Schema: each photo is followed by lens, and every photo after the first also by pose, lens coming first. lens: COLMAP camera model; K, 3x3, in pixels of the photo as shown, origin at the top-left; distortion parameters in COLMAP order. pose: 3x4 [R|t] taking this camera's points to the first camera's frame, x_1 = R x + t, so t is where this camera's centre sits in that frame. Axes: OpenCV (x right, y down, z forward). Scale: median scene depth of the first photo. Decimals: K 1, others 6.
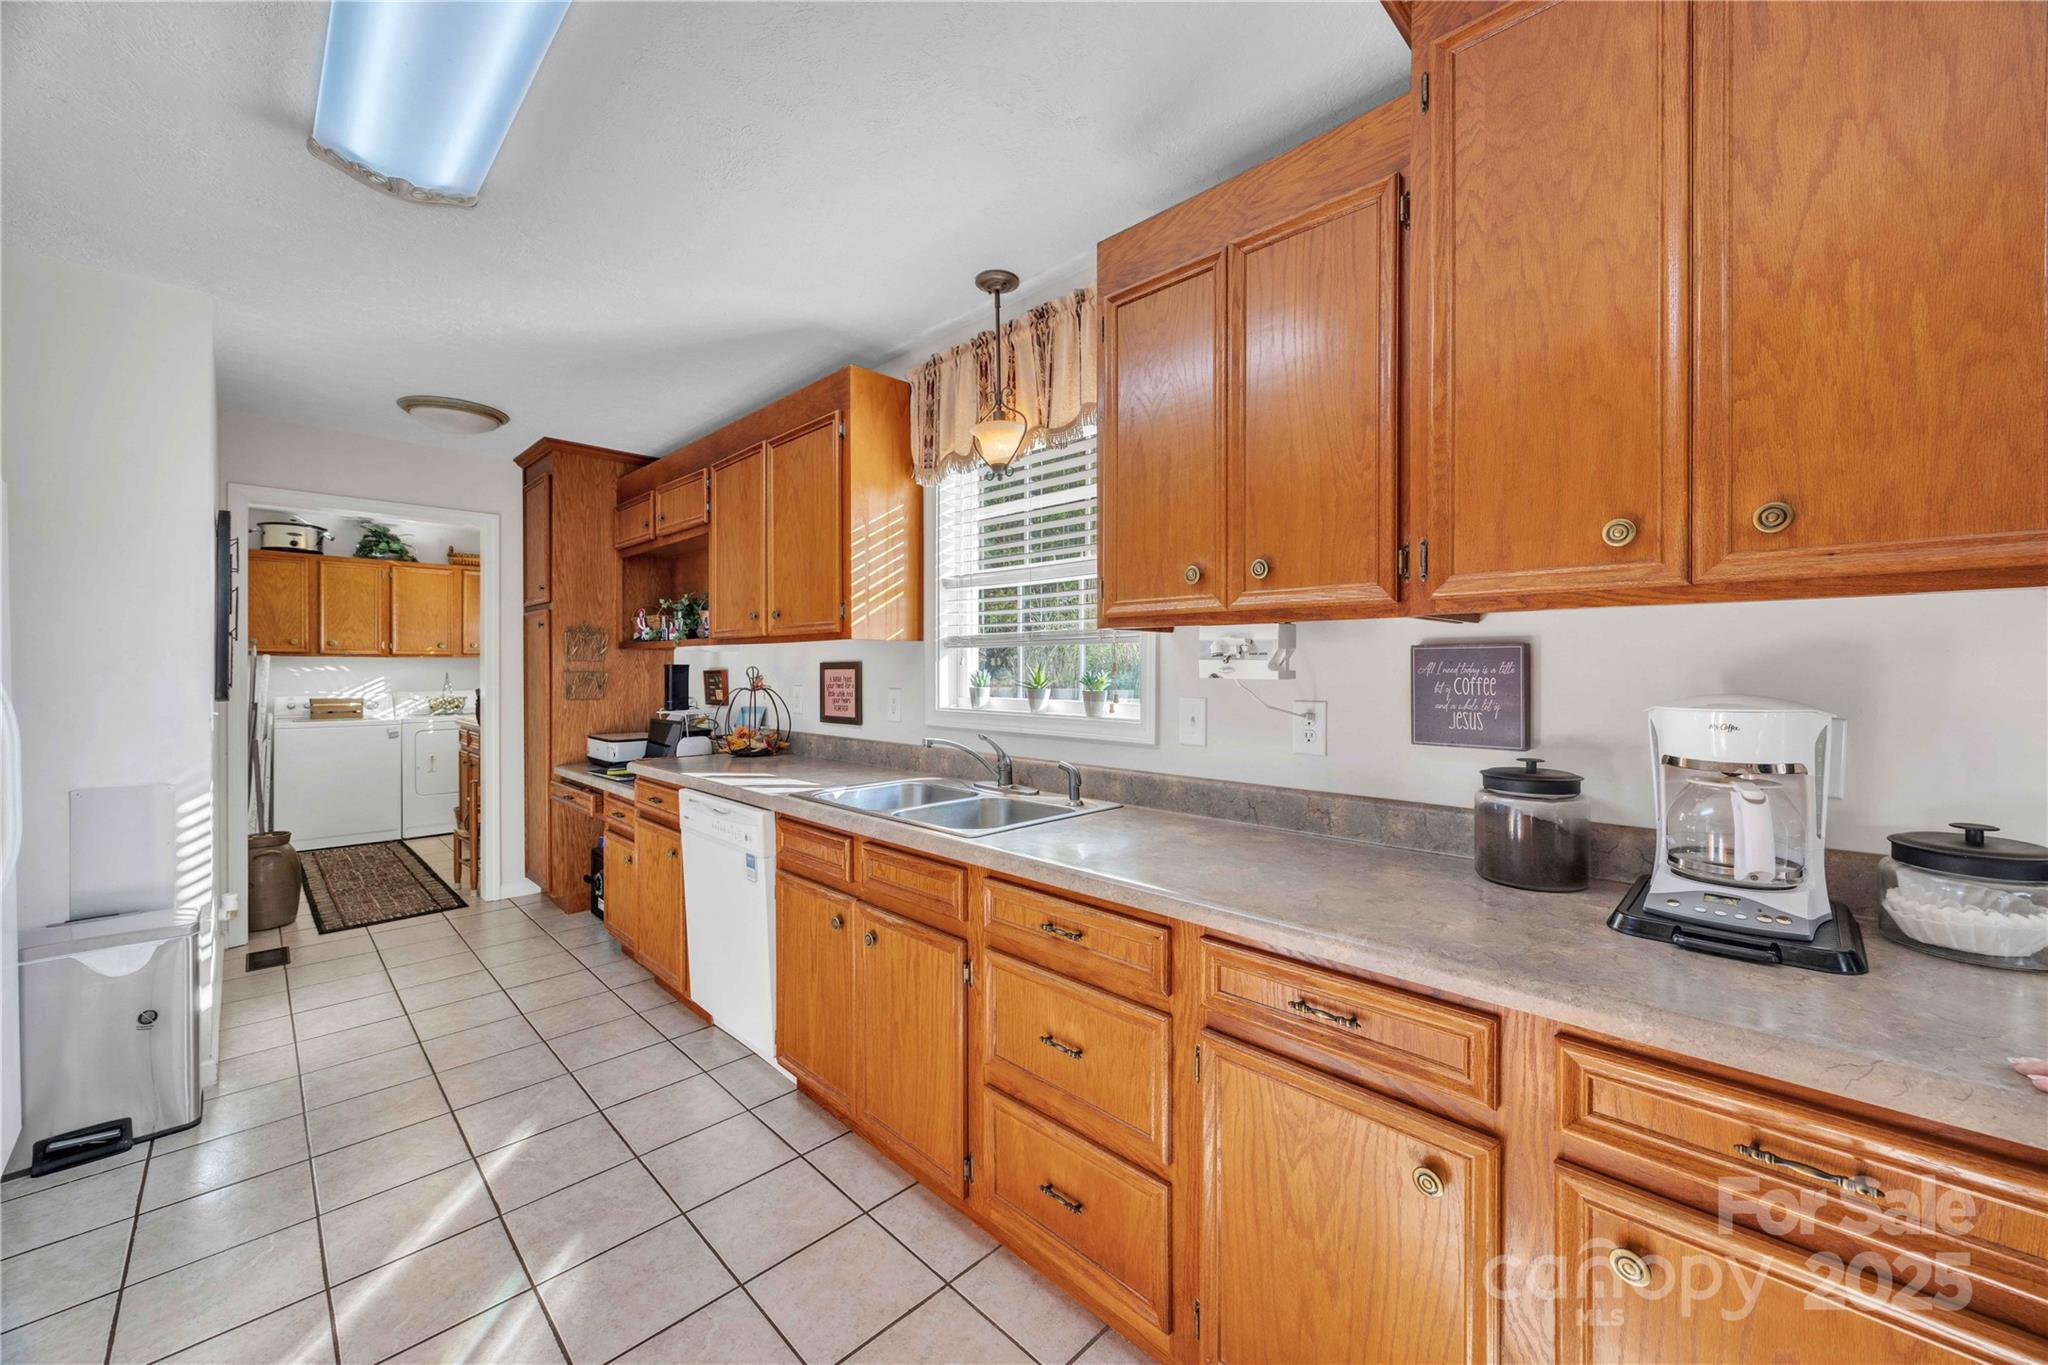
lens RADIAL K [[775.6, 0, 1038.3], [0, 775.6, 674.3], [0, 0, 1]] dist [-0.002096, -0.000705]
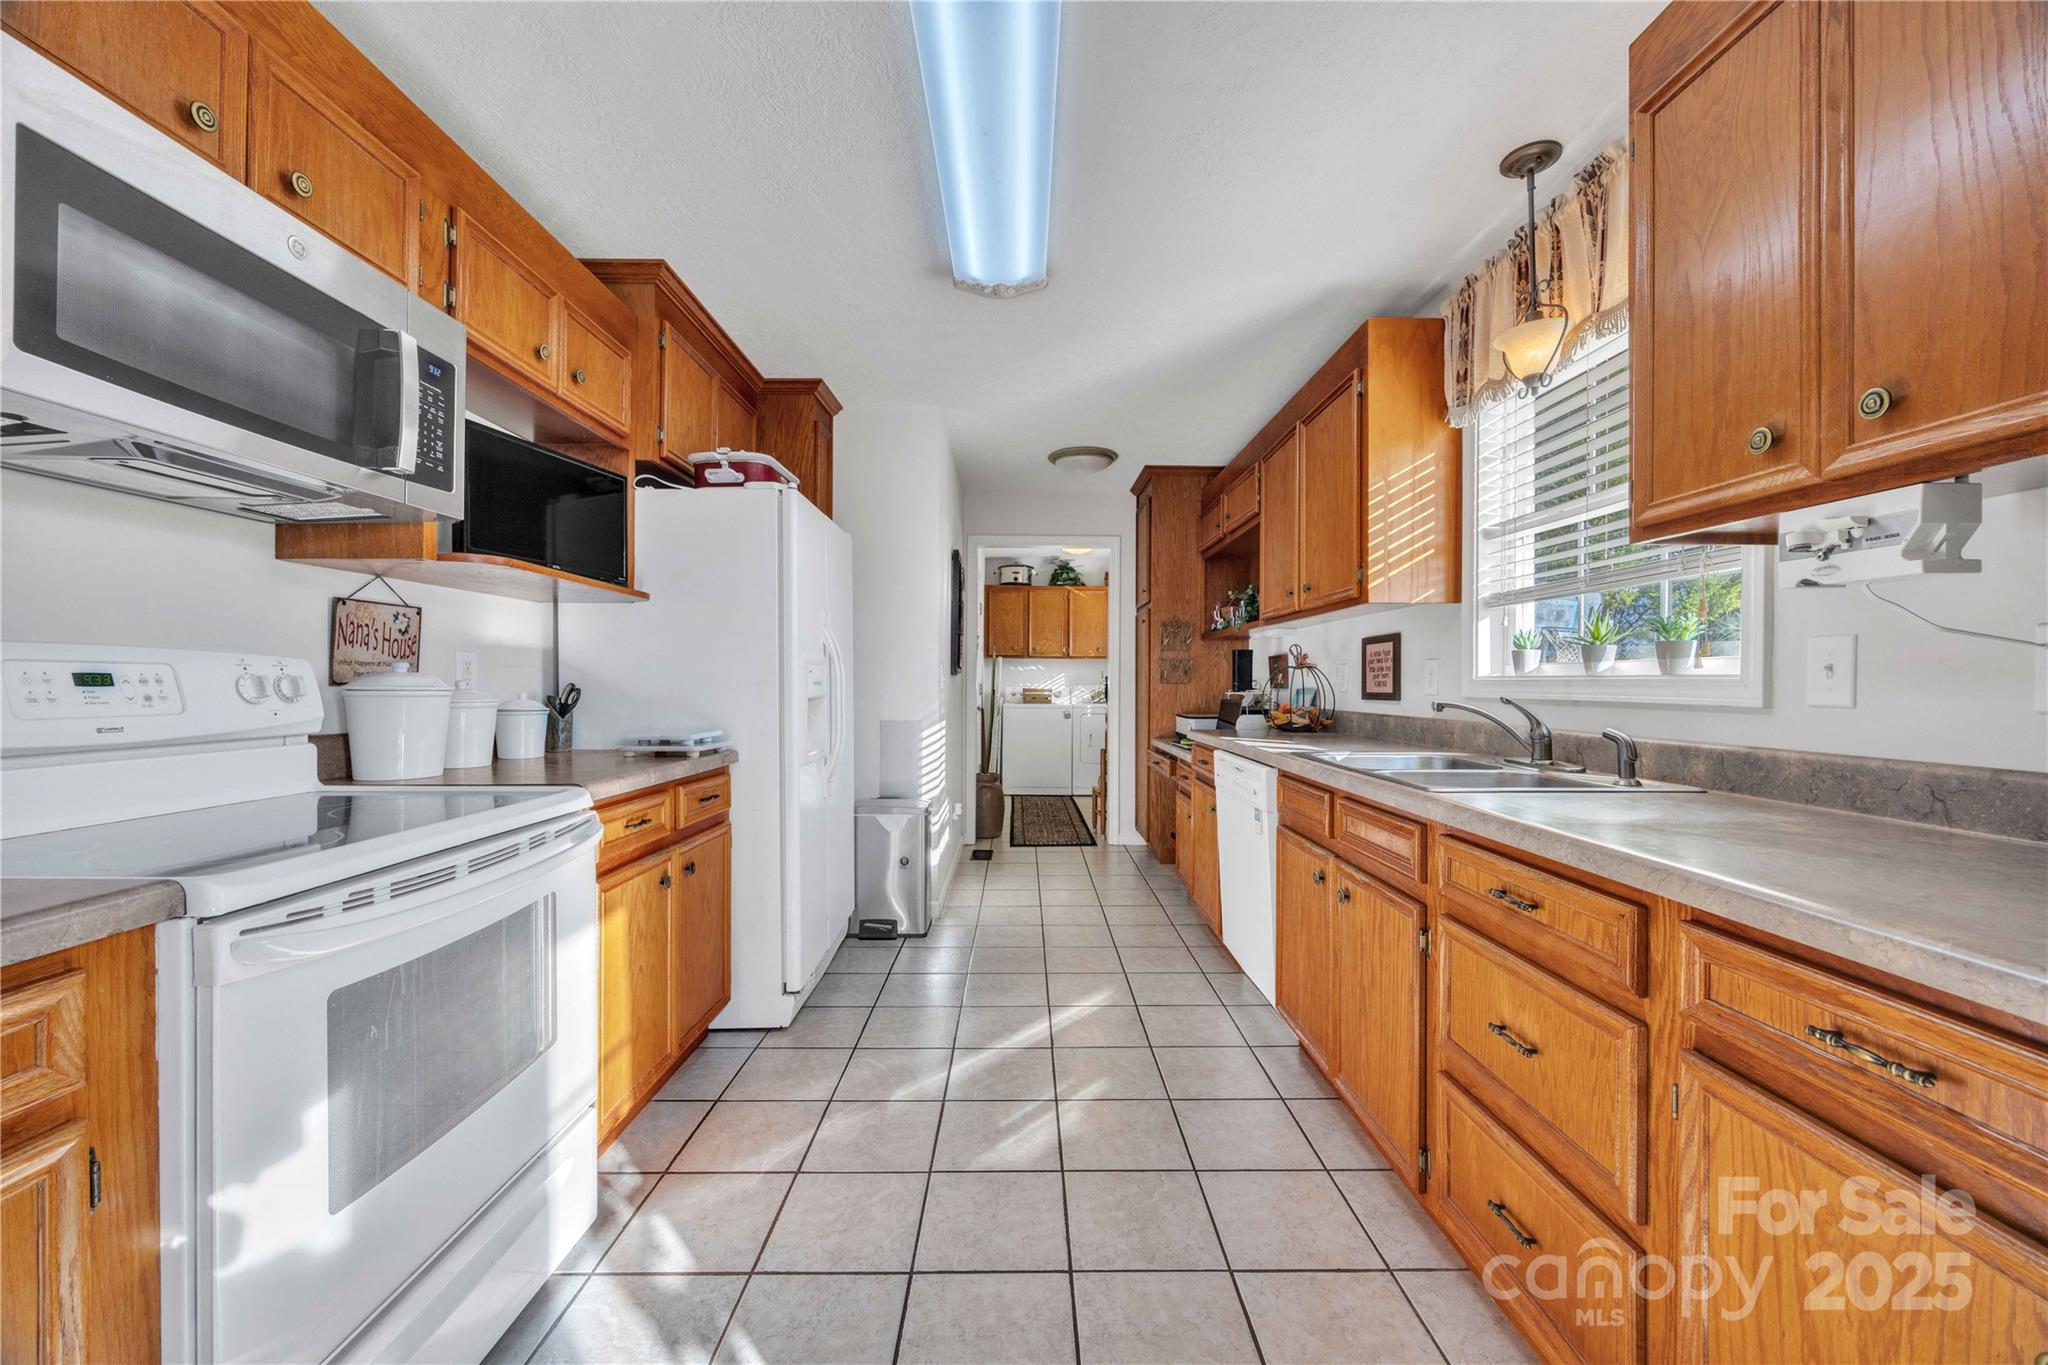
lens RADIAL K [[775.6, 0, 1031.9], [0, 775.6, 682.8], [0, 0, 1]] dist [-0.002096, -0.000705]
pose [[0.707550, 0.001199, -0.706662, 0.172676], [-0.006595, 0.999966, -0.004906, 0.074126], [0.706633, 0.008132, 0.707534, 0.034868]]
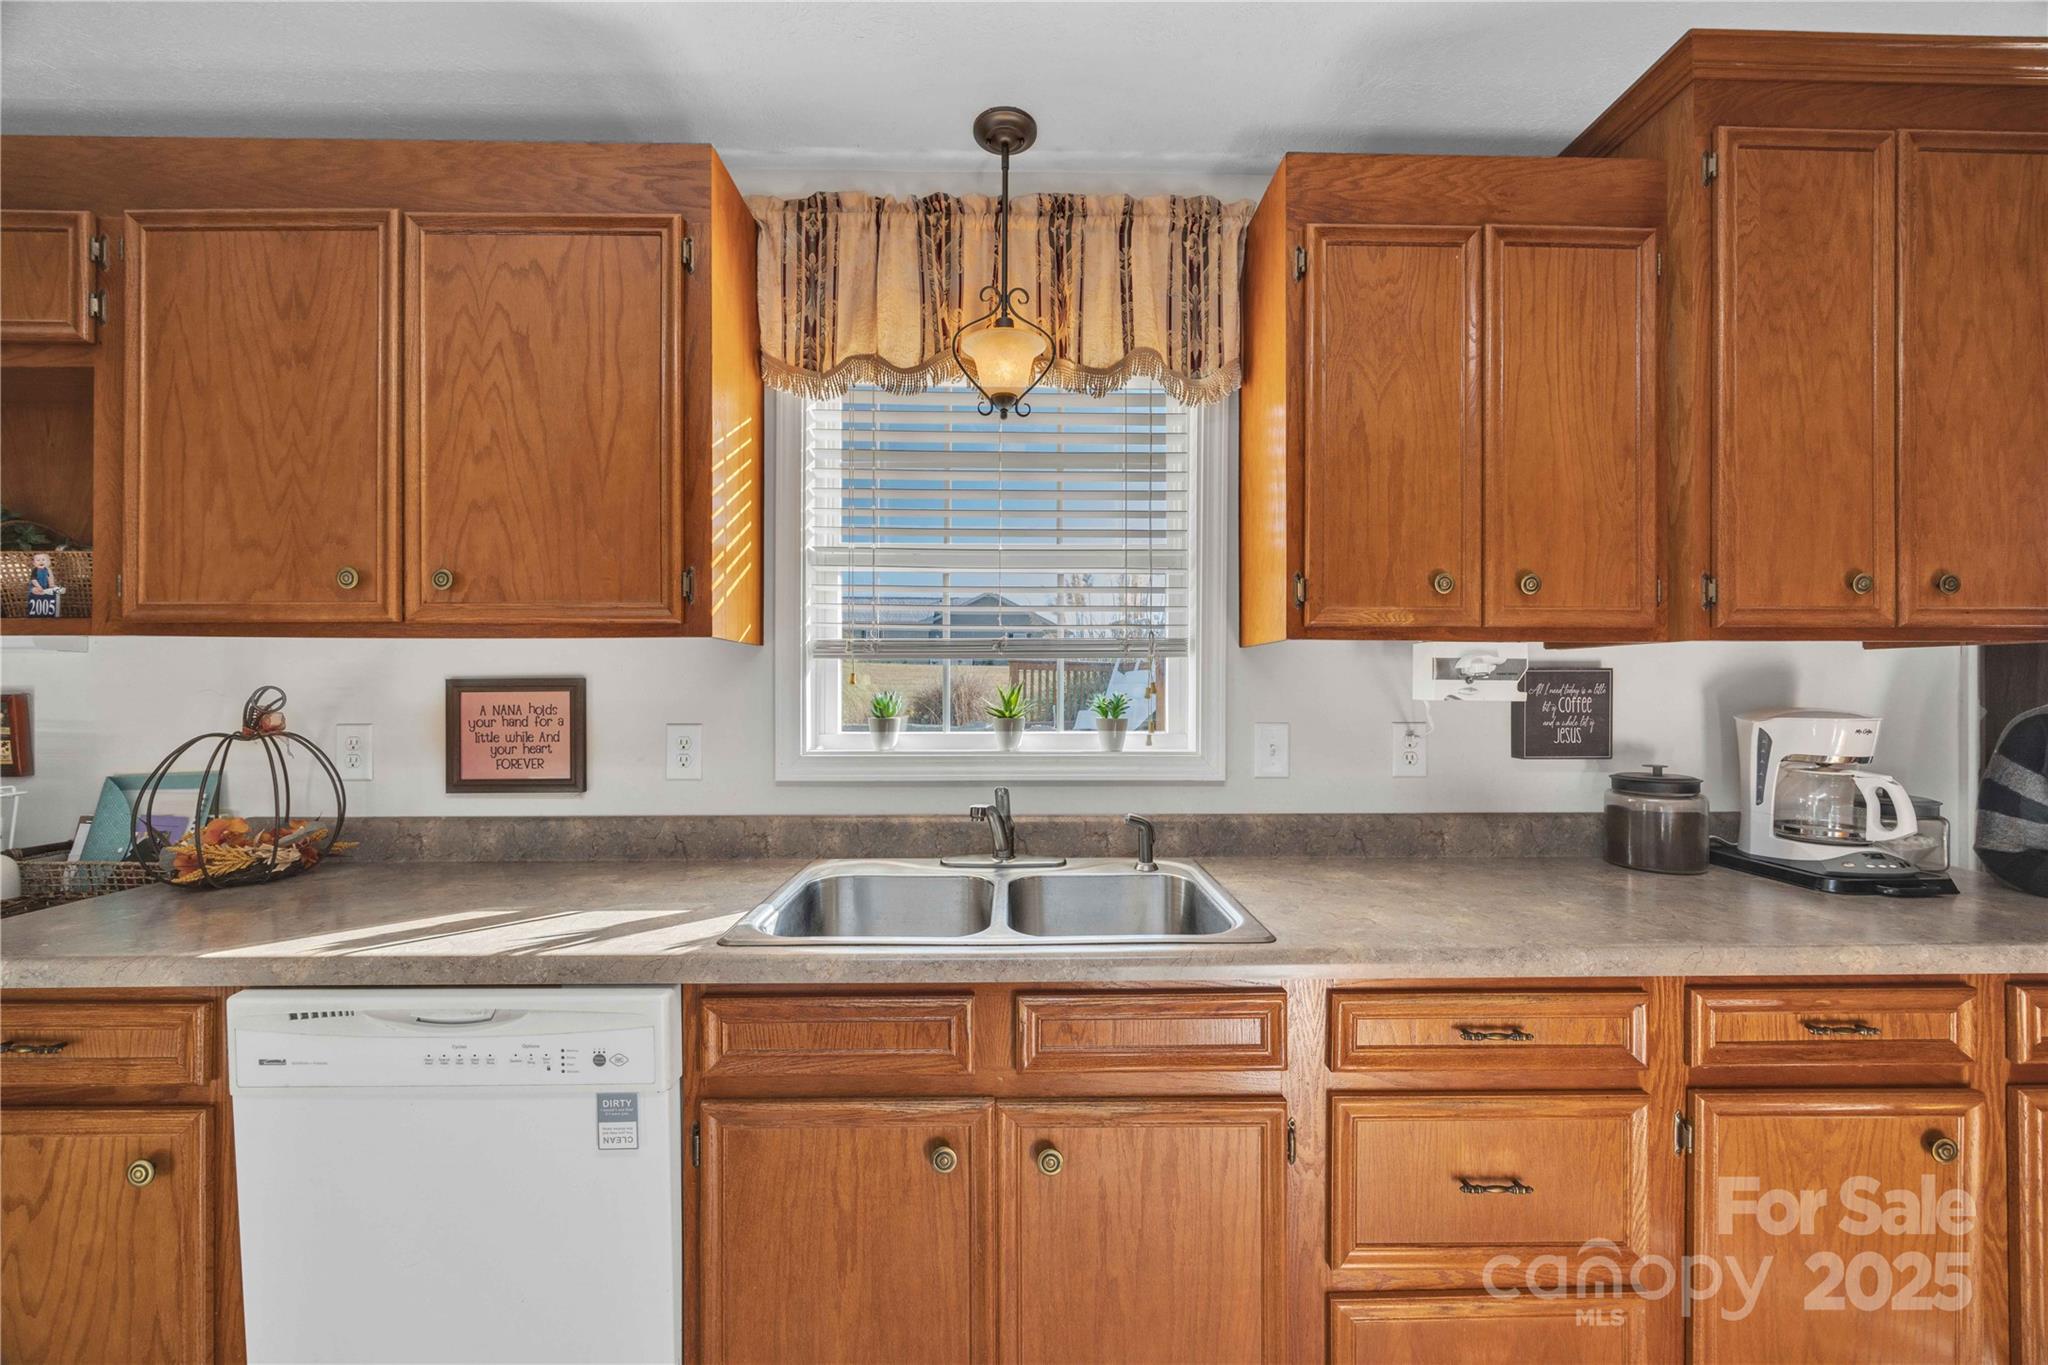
lens RADIAL K [[775.6, 0, 1033.1], [0, 775.6, 688.5], [0, 0, 1]] dist [-0.002096, -0.000705]
pose [[0.704618, -0.002722, 0.709582, -0.574855], [0.006481, 0.999976, -0.002599, -0.007627], [-0.709558, 0.006430, 0.704618, 0.543351]]
